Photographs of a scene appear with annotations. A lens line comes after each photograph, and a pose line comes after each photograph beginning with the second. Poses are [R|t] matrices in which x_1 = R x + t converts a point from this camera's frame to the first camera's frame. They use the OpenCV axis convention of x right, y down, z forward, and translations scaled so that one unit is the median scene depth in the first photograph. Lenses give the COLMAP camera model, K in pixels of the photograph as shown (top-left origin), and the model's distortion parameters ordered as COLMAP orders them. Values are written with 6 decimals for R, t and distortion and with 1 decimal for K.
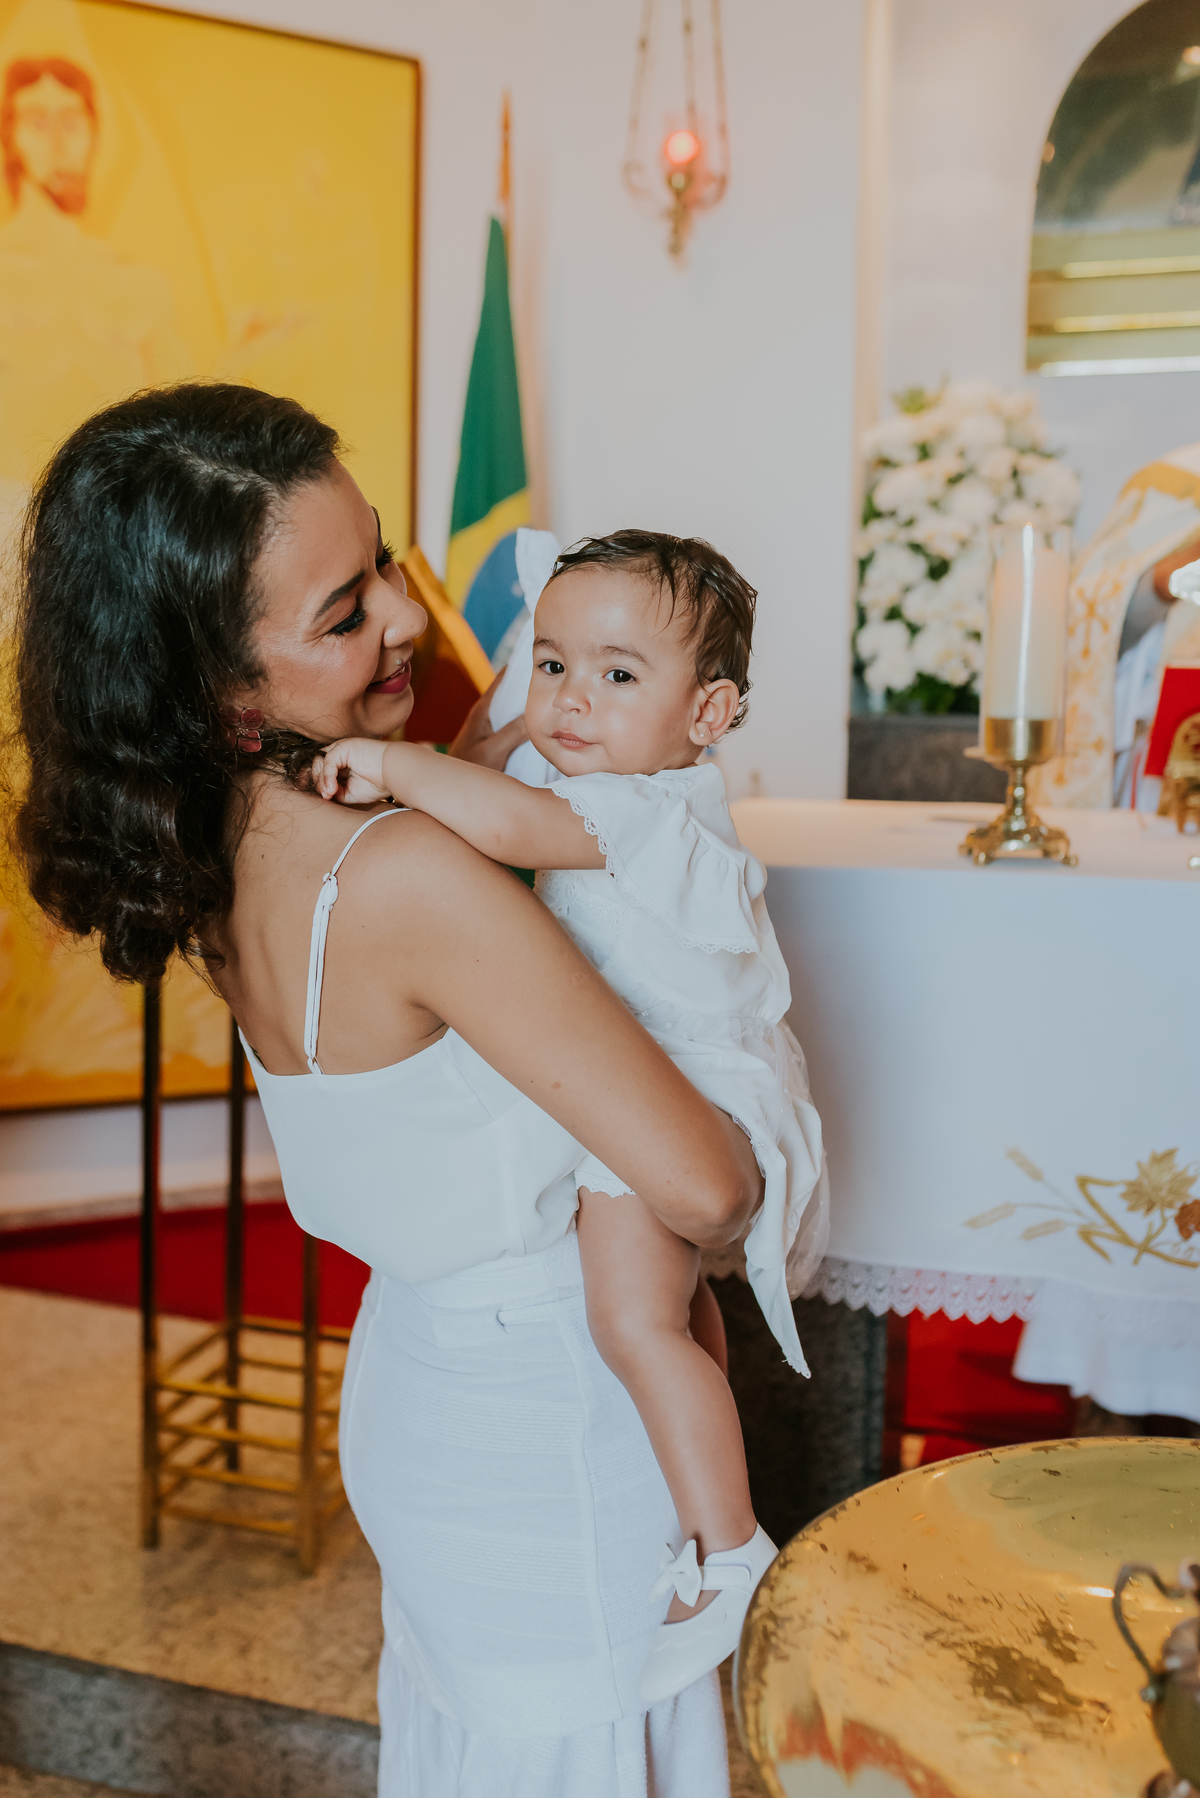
lens RADIAL K [[1721.3, 0, 562.3], [0, 1721.3, 896.2], [0, 0, 1]] dist [0.001077, 0.006652]
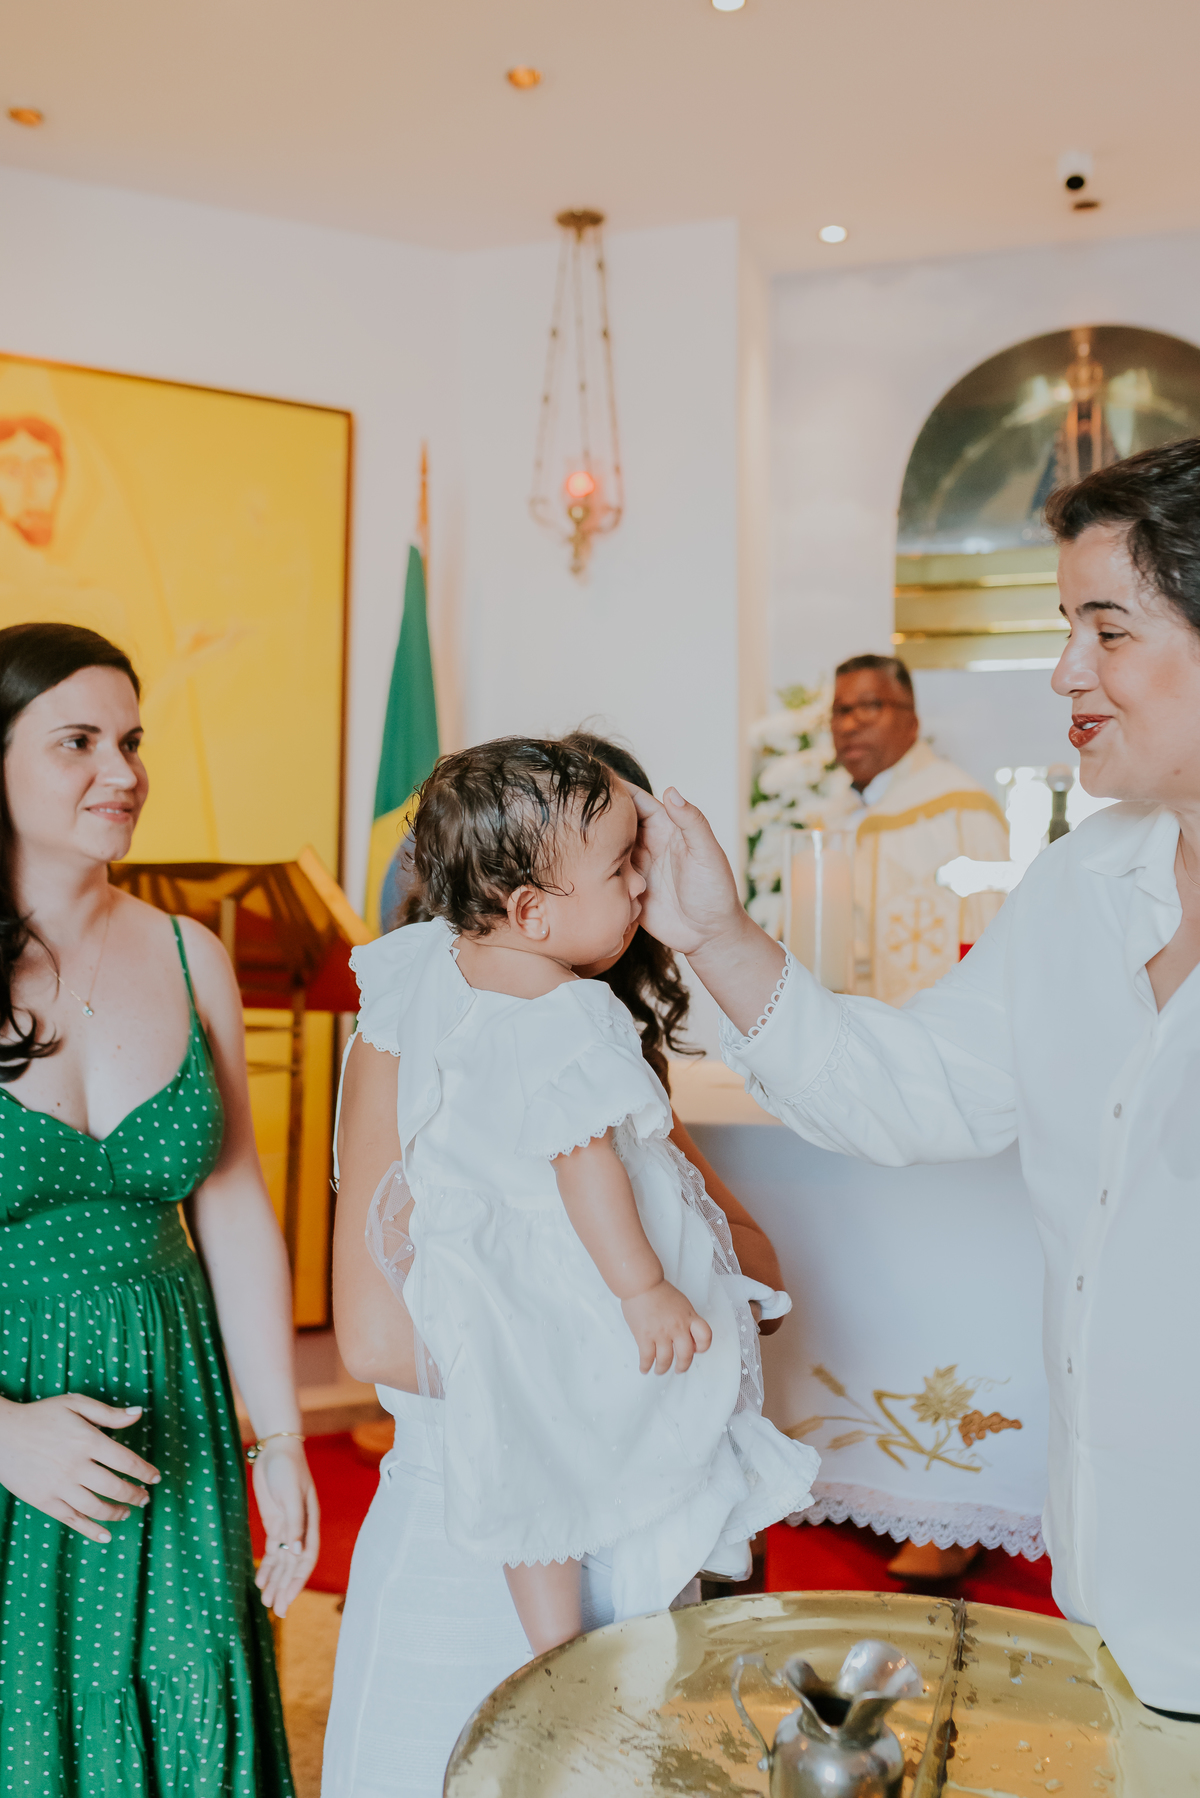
lens RADIAL K [[1752.0, 0, 600.0], [0, 1752.0, 899.0], [0, 0, 1]] dist [-0.000814, 0.005367]
pose [[0.999738, -0.005483, 0.022223, 0.059126], [0.008525, 0.990227, -0.139203, -0.000276], [-0.021242, 0.139356, 0.990014, -0.122341]]
